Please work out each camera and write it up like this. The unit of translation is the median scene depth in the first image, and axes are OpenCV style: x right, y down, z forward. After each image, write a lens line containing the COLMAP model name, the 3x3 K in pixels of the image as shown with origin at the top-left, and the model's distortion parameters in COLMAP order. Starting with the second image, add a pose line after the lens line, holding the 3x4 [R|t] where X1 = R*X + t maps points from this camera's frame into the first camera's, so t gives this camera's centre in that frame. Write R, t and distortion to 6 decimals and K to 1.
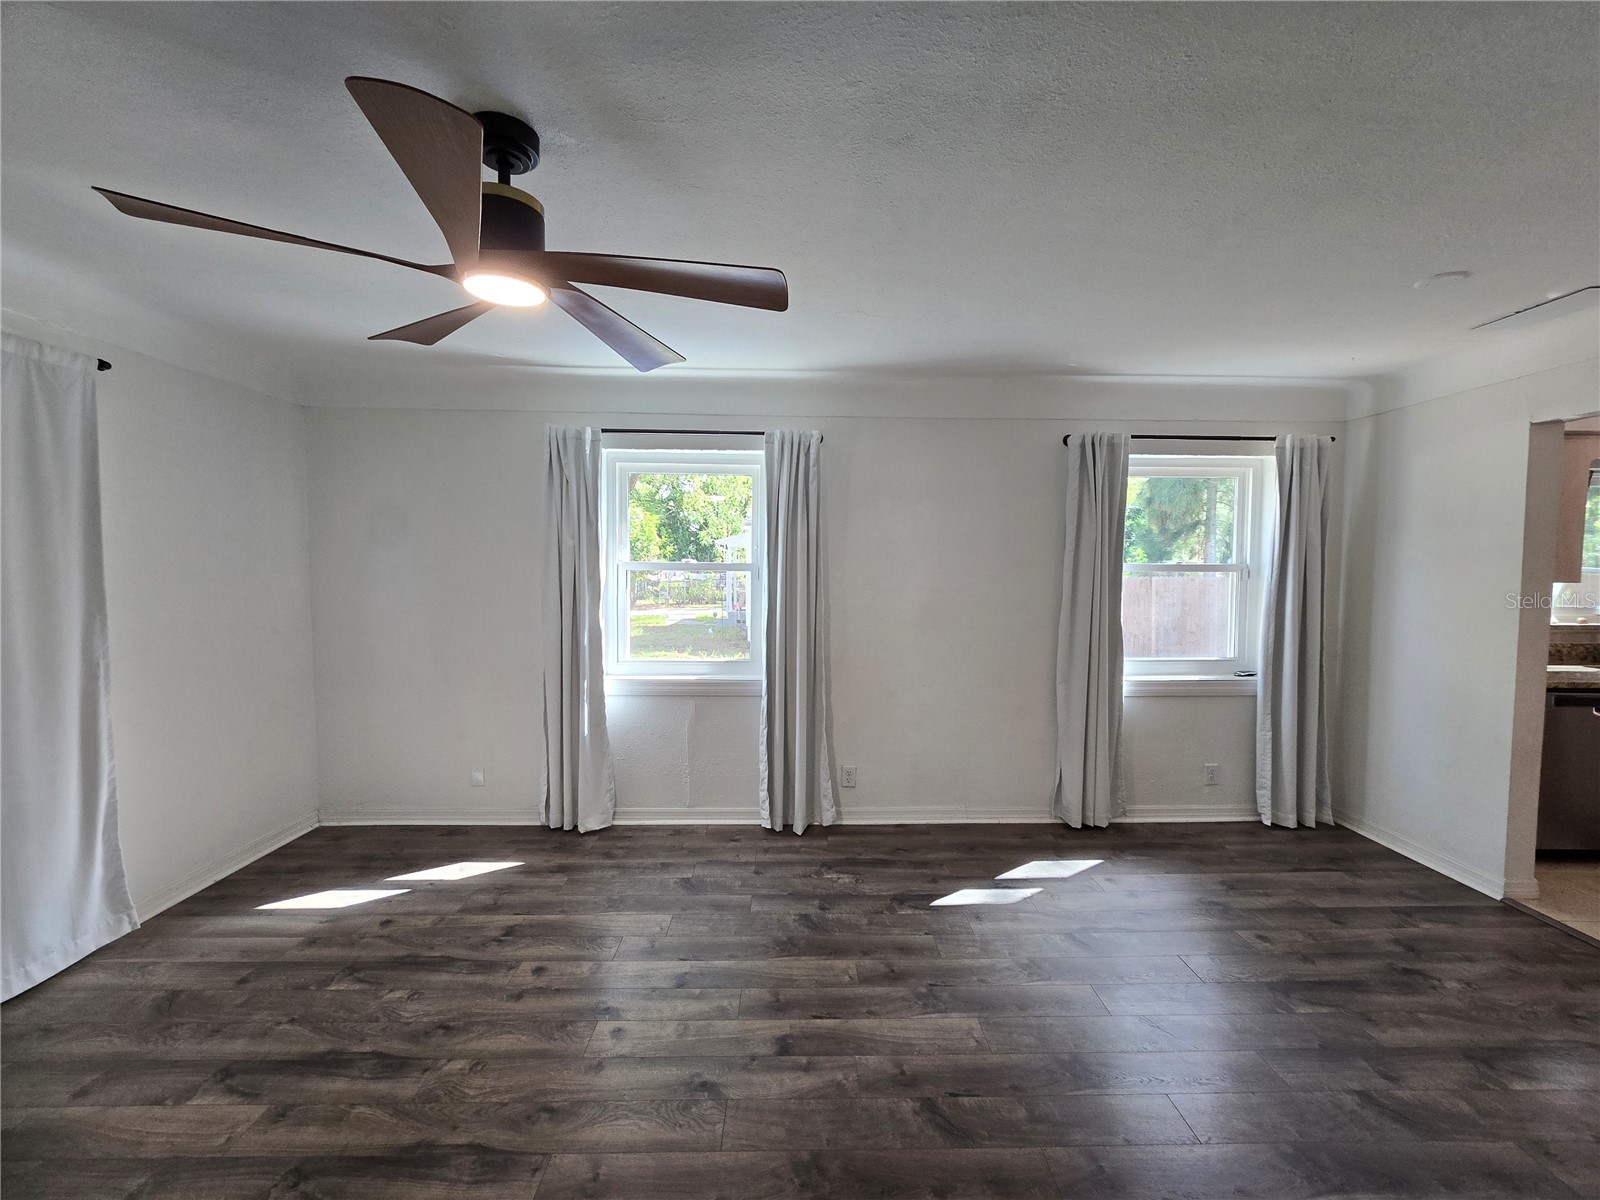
lens RADIAL K [[653.1, 0, 816.0], [0, 653.1, 601.4], [0, 0, 1]] dist [-0.007110, 0.003461]
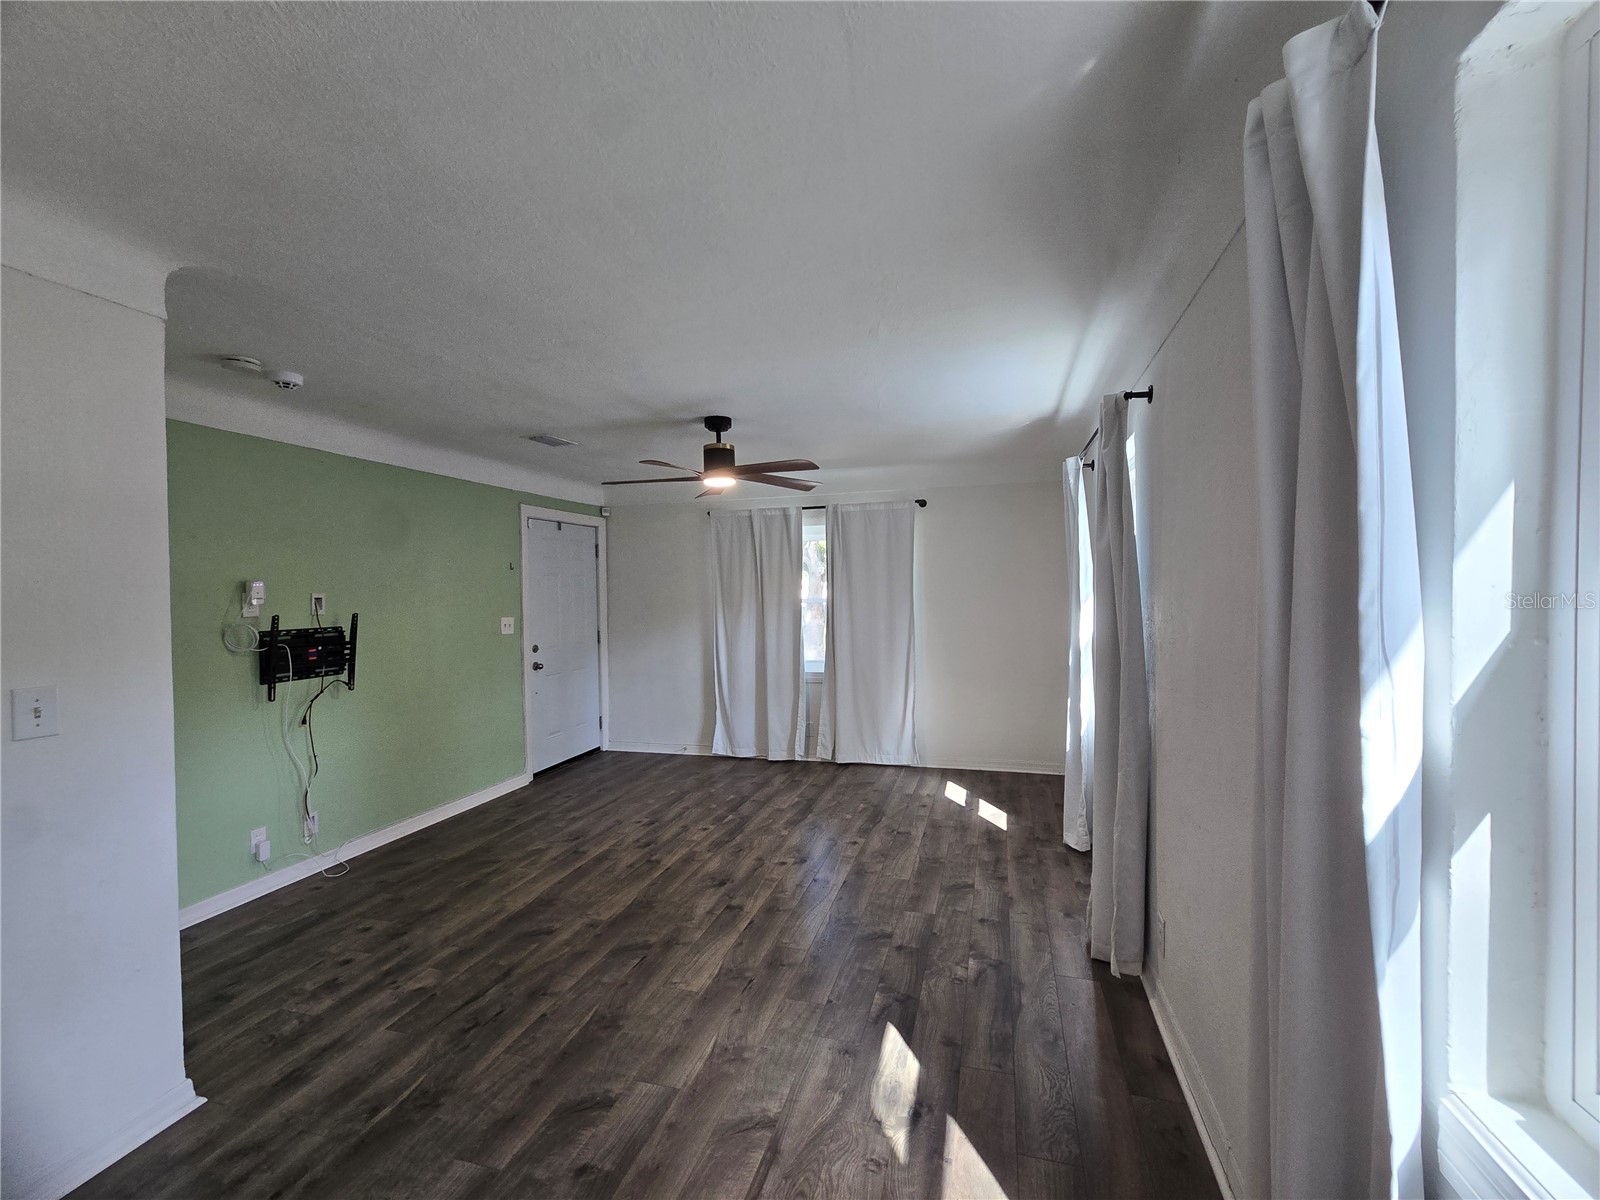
lens RADIAL K [[655.8, 0, 811.4], [0, 655.8, 600.4], [0, 0, 1]] dist [-0.001774, 0.000213]
pose [[-0.305192, 0.010502, -0.952233, 0.896669], [-0.036211, 0.999088, 0.022624, -0.052659], [0.951602, 0.041386, -0.304534, 1.068952]]
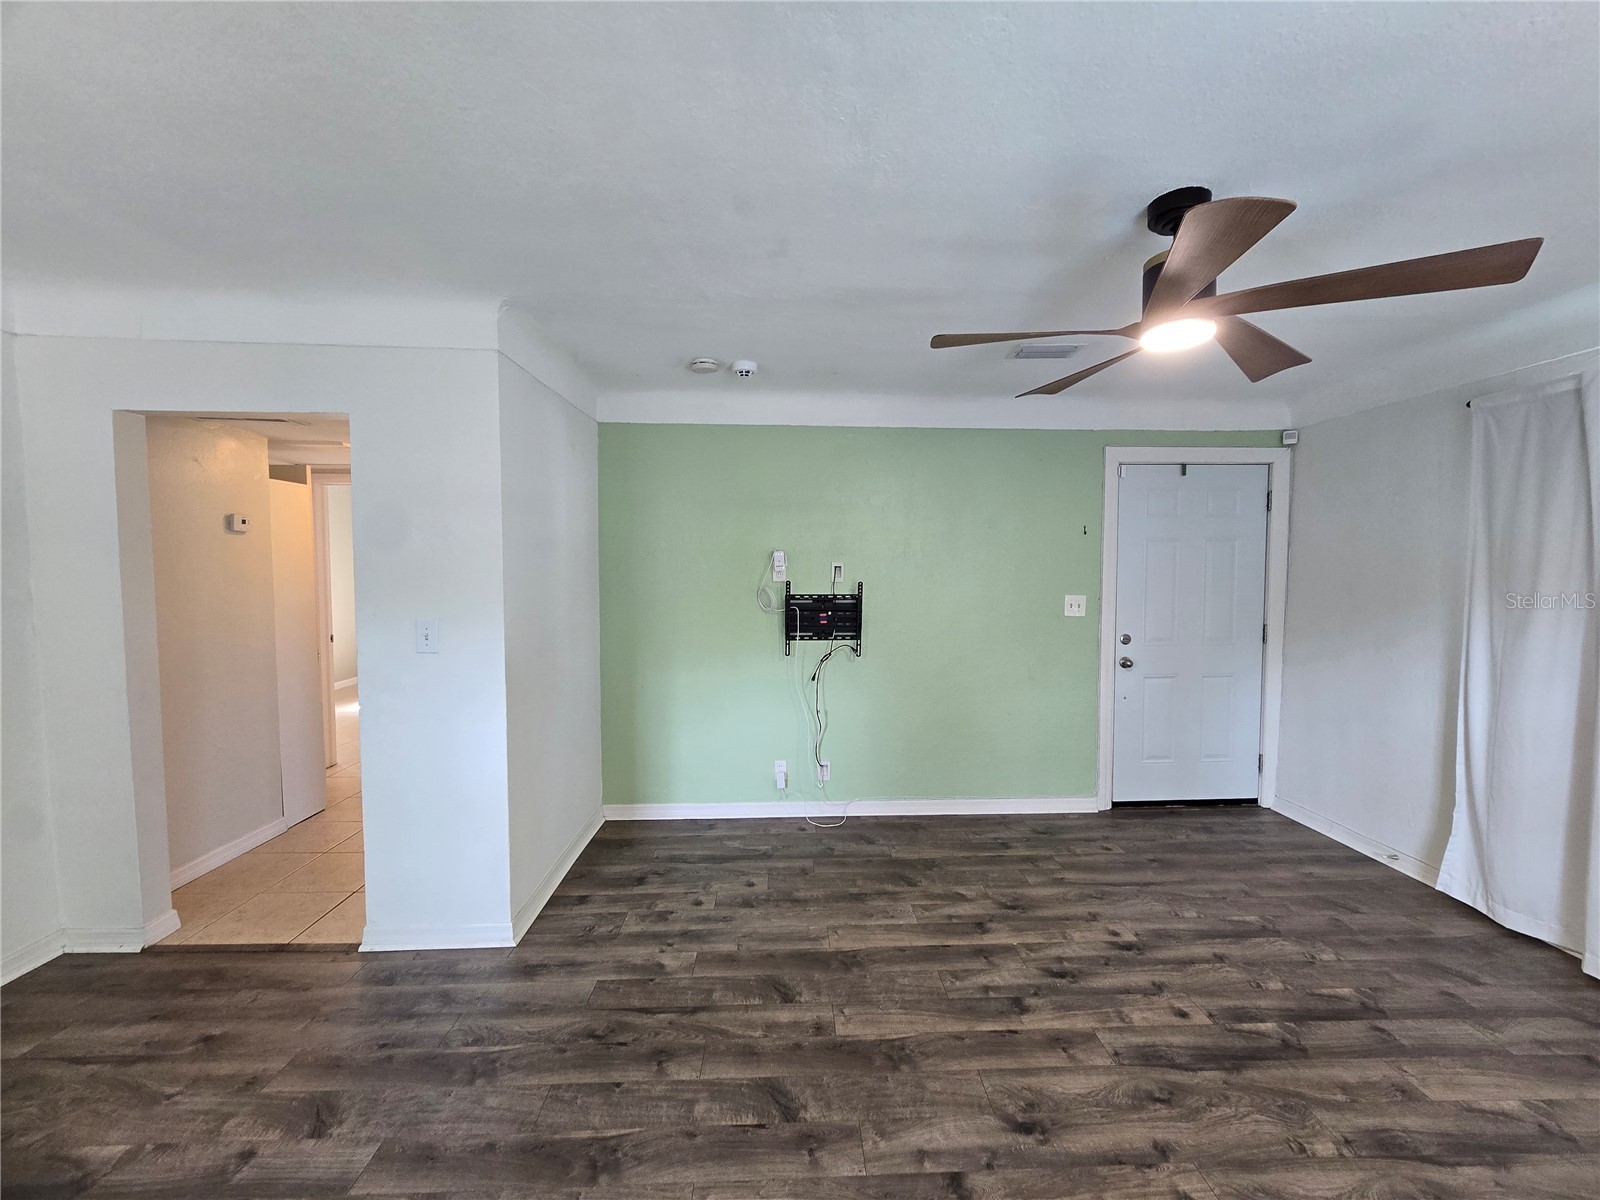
lens RADIAL K [[655.8, 0, 811.4], [0, 655.8, 600.4], [0, 0, 1]] dist [-0.001774, 0.000213]
pose [[-0.999904, -0.009645, -0.009930, 0.093322], [-0.010607, 0.994741, 0.101868, -0.061474], [0.008895, 0.101964, -0.994748, 1.130812]]
